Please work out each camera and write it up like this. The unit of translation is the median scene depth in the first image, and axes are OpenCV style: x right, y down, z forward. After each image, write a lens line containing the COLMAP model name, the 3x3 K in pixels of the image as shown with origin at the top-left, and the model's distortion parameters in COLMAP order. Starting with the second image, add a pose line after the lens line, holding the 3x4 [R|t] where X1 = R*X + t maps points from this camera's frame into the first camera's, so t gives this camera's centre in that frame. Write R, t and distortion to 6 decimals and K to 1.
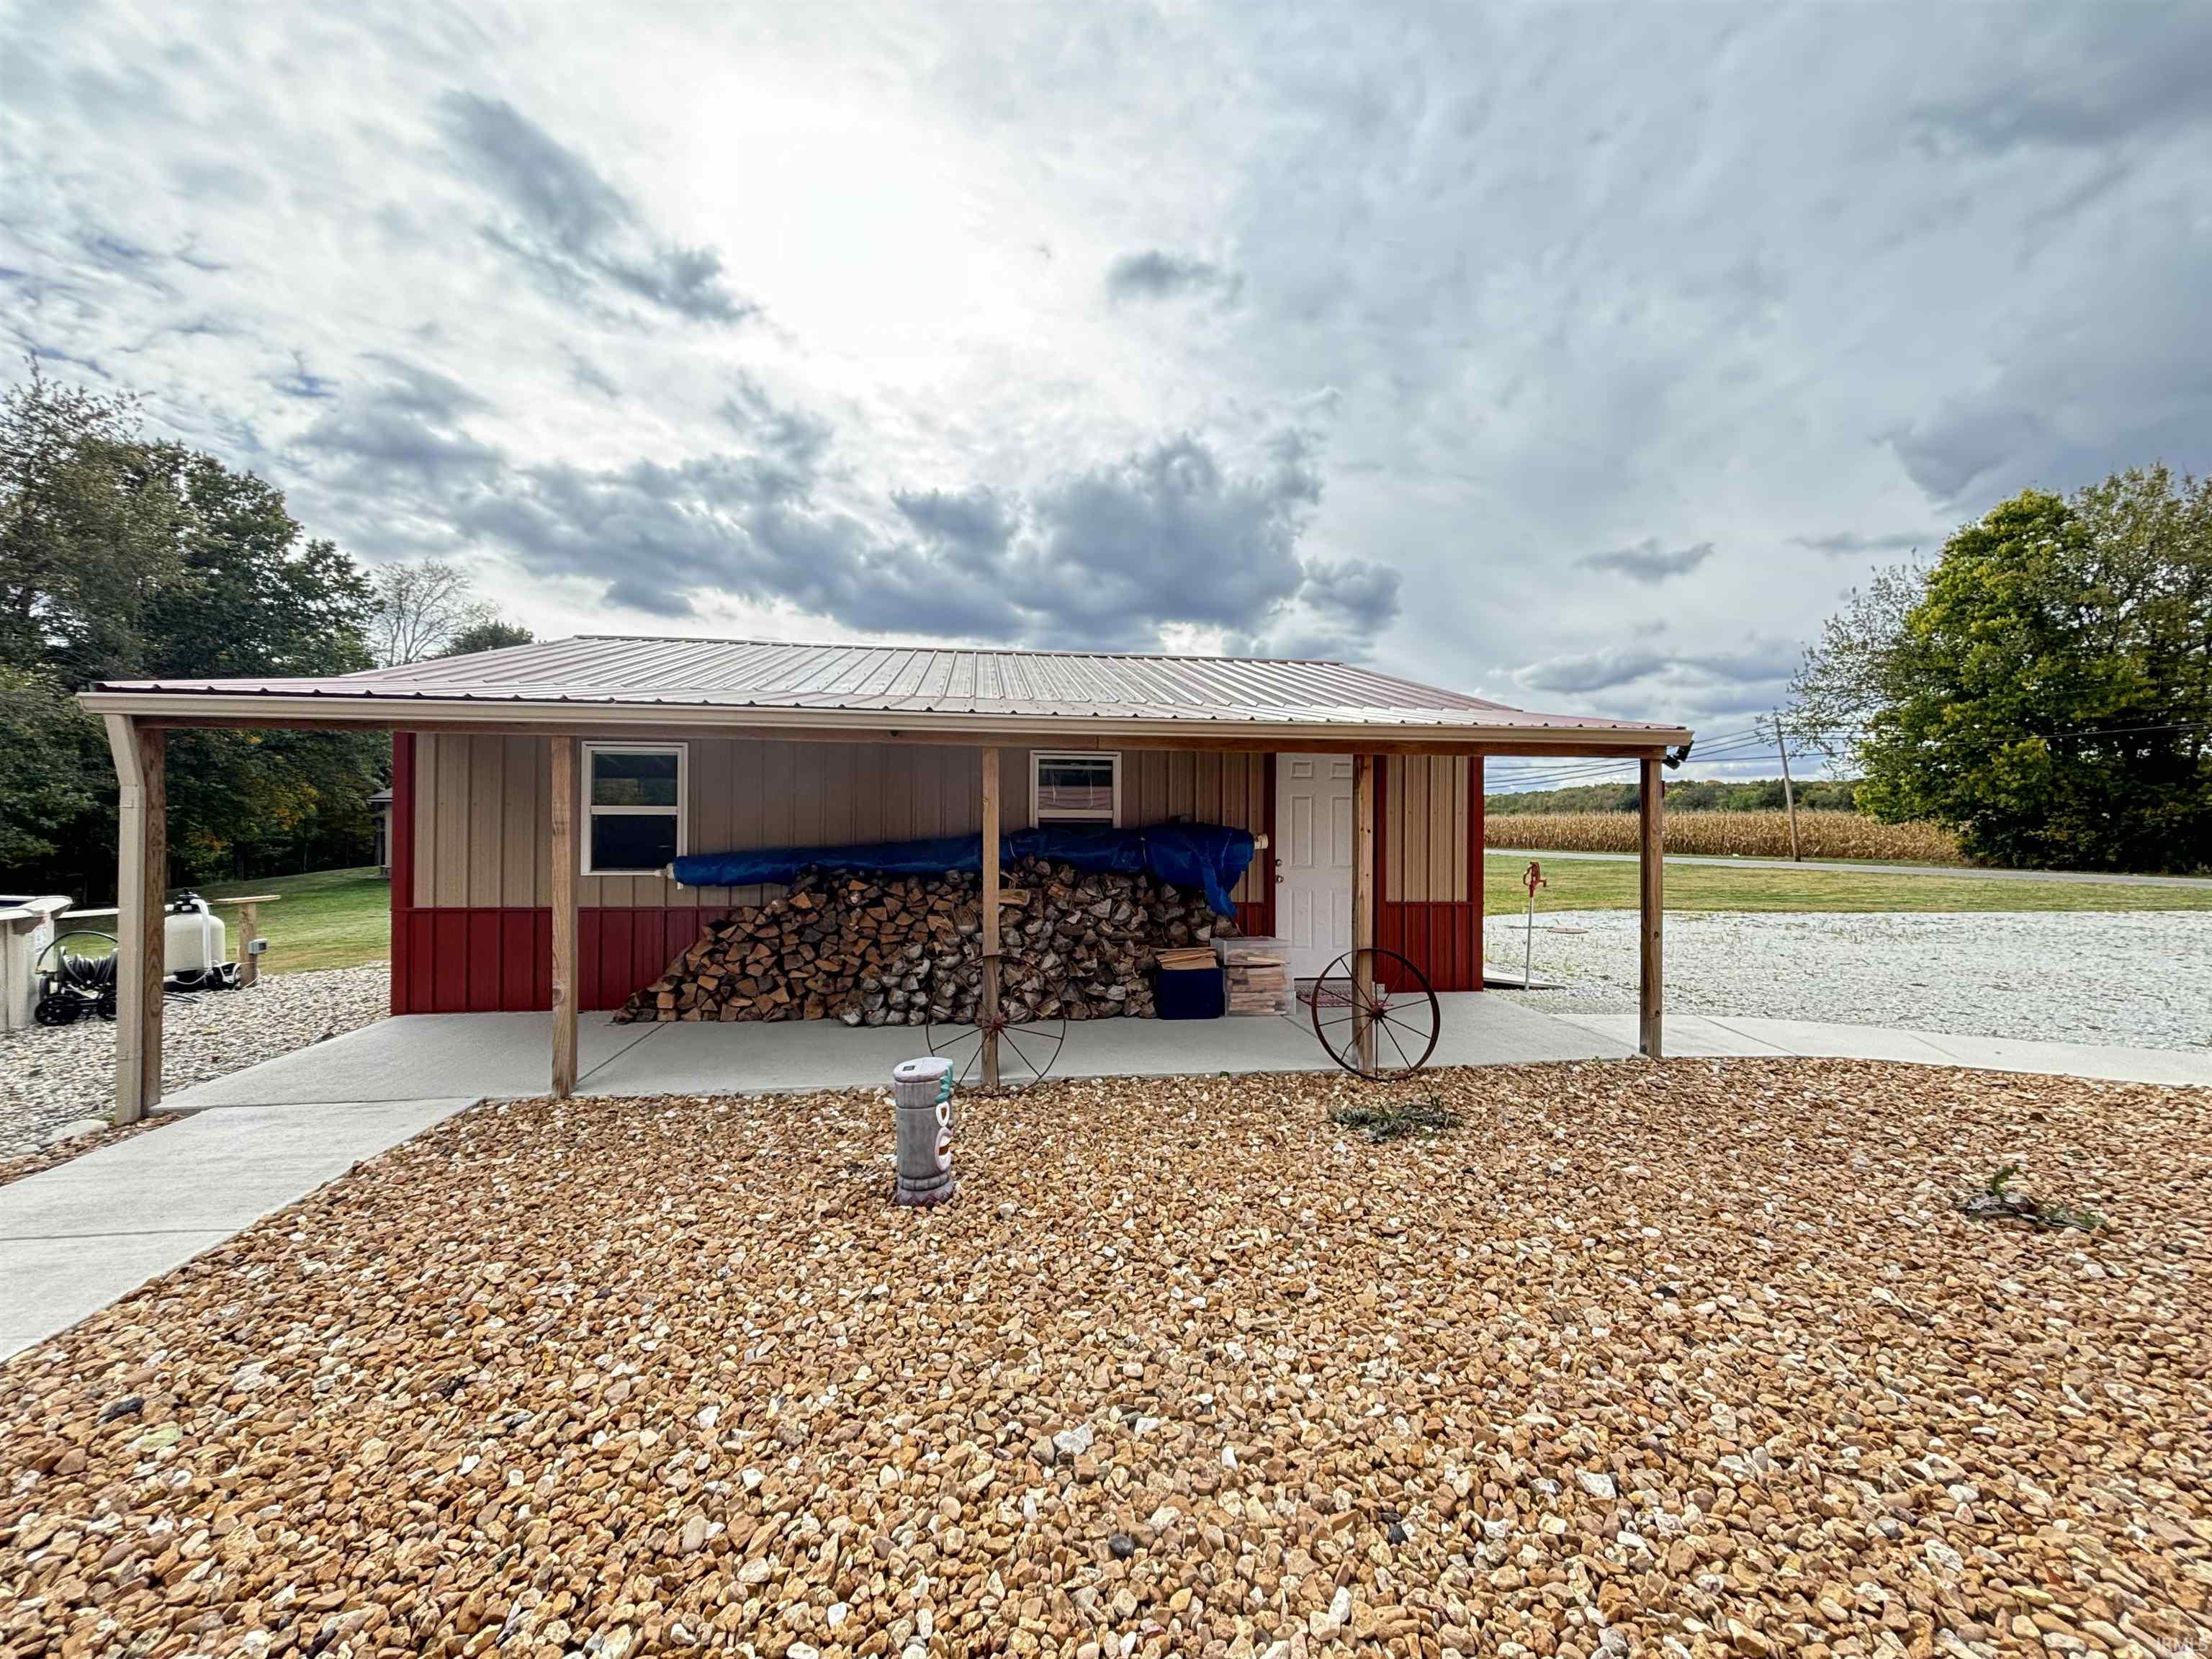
lens RADIAL K [[876.8, 0, 1055.0], [0, 876.8, 824.9], [0, 0, 1]] dist [0.004910, 0.000115]
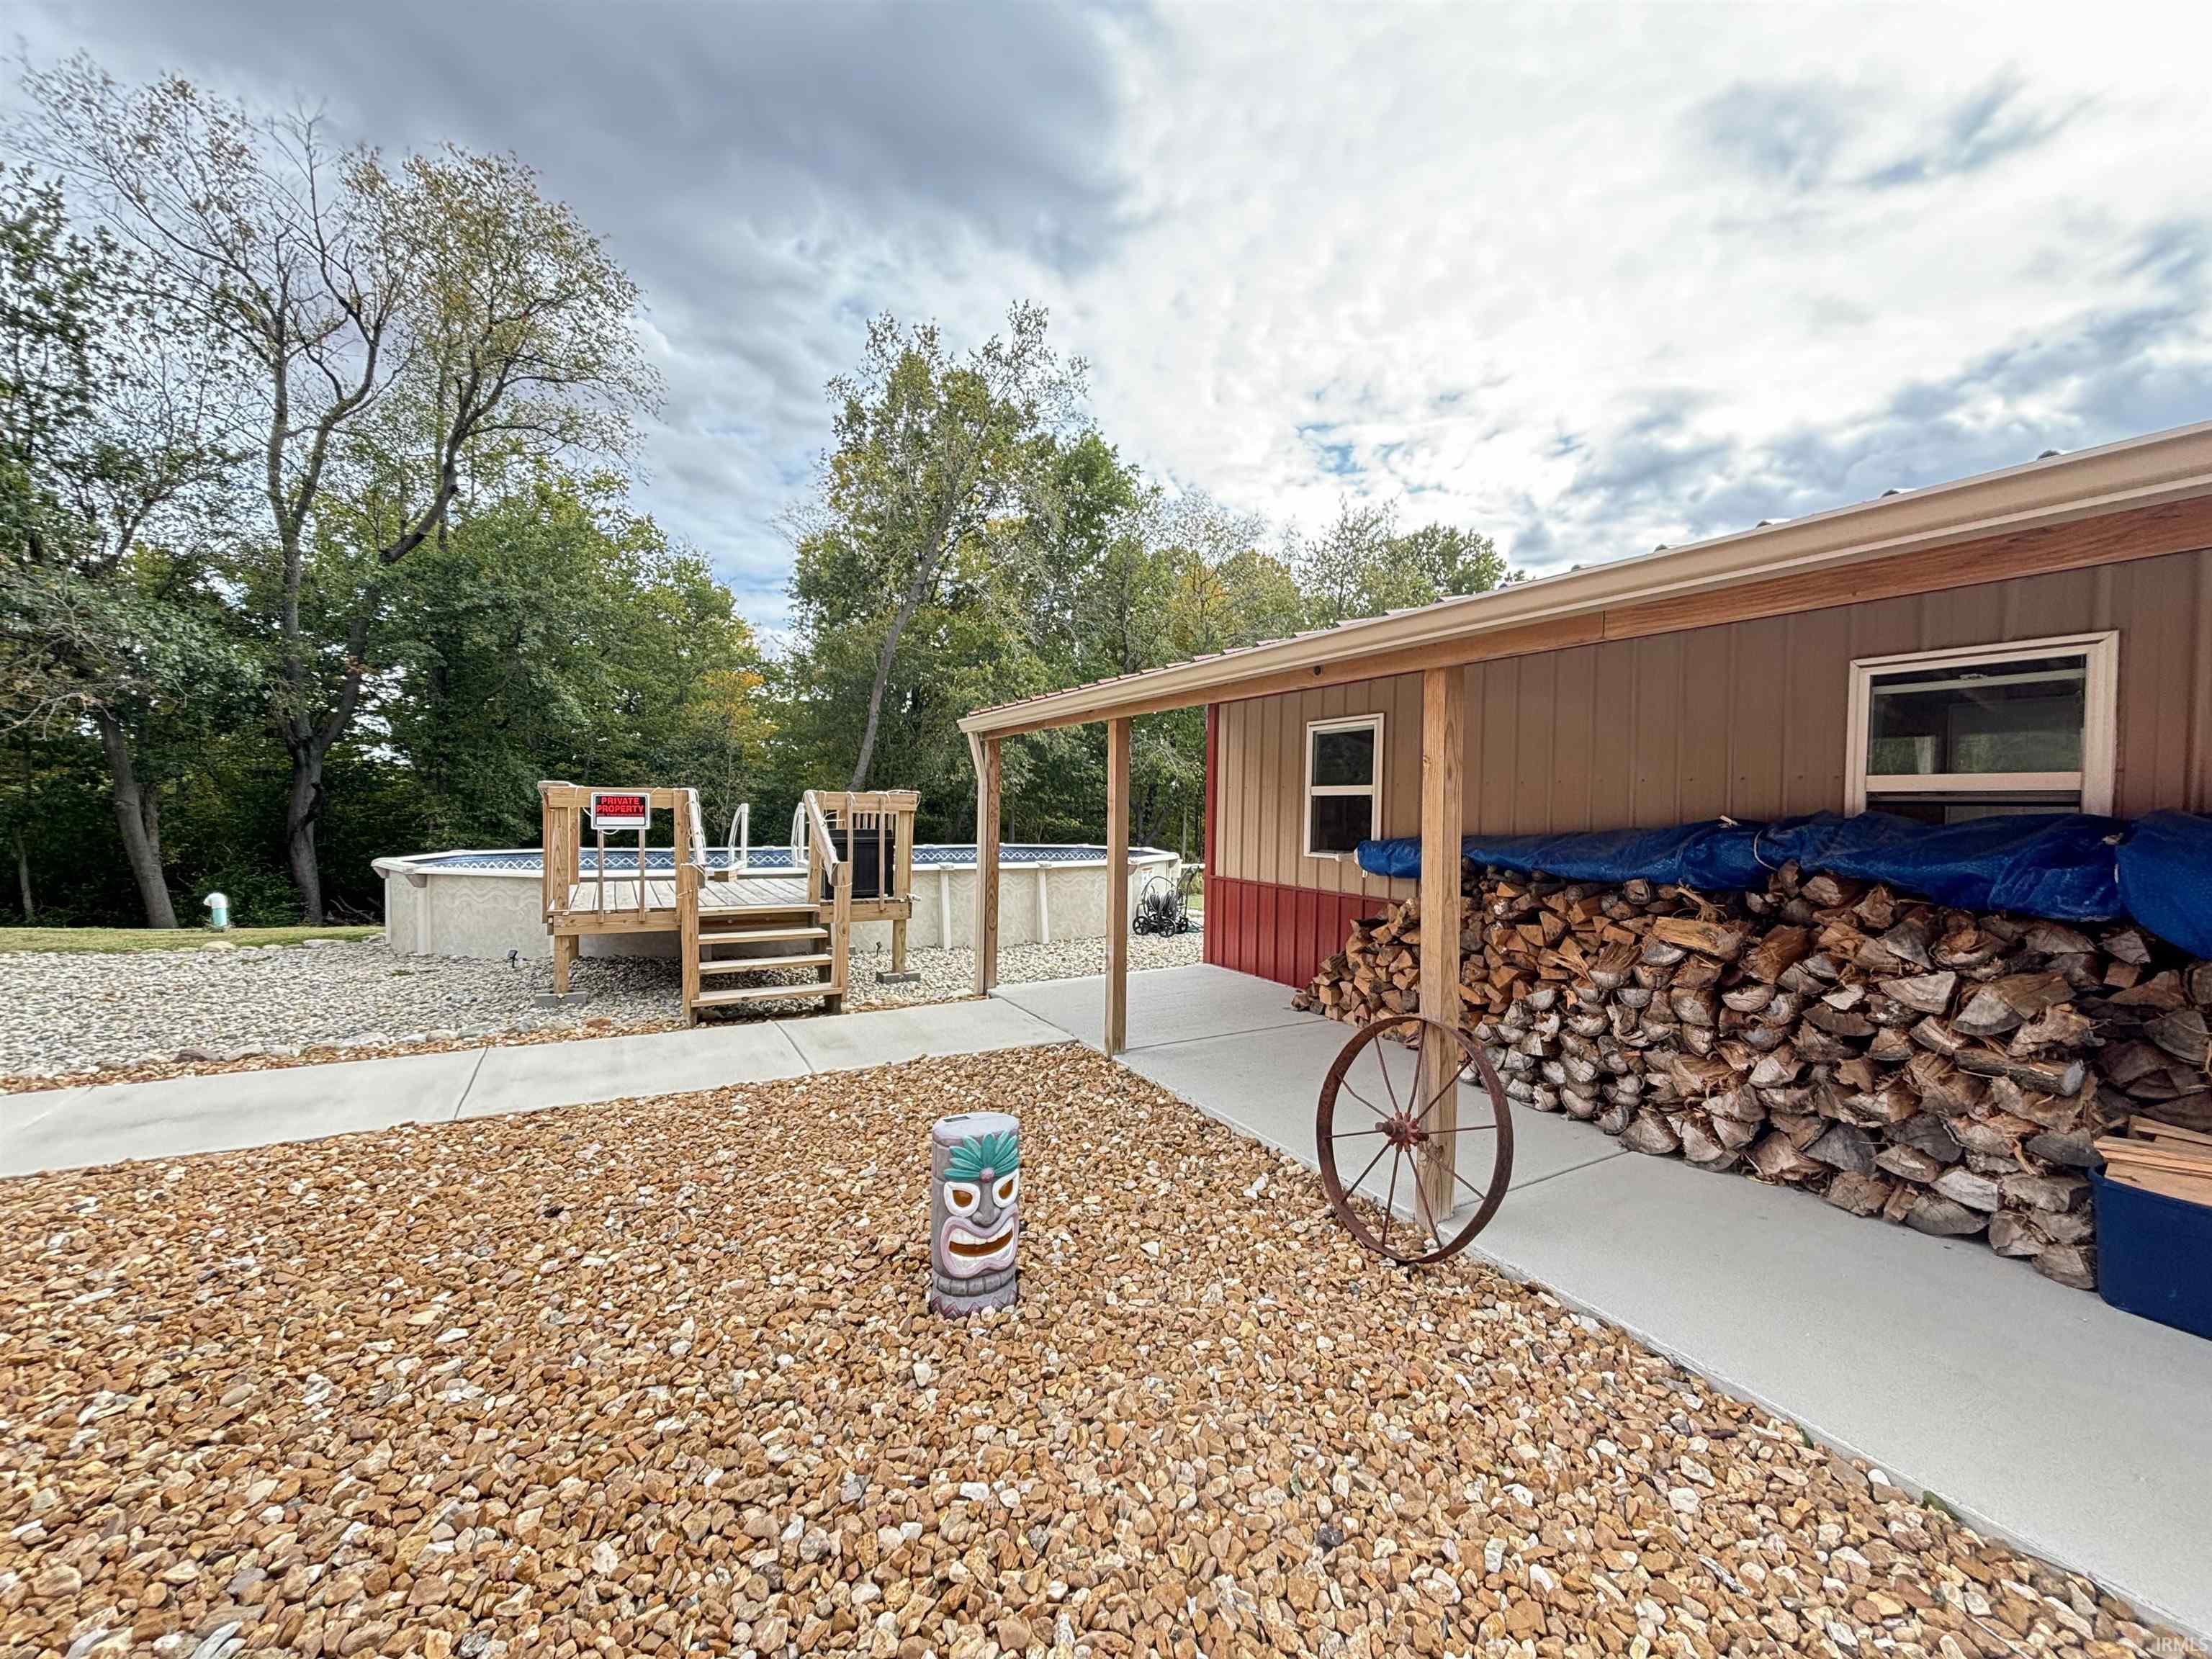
lens RADIAL K [[861.2, 0, 1159.3], [0, 861.2, 830.7], [0, 0, 1]] dist [-0.018600, 0.006411]
pose [[0.405398, 0.027986, -0.913712, 0.269480], [-0.006109, 0.999592, 0.027905, 0.002869], [0.914120, -0.005731, 0.405404, 0.423760]]
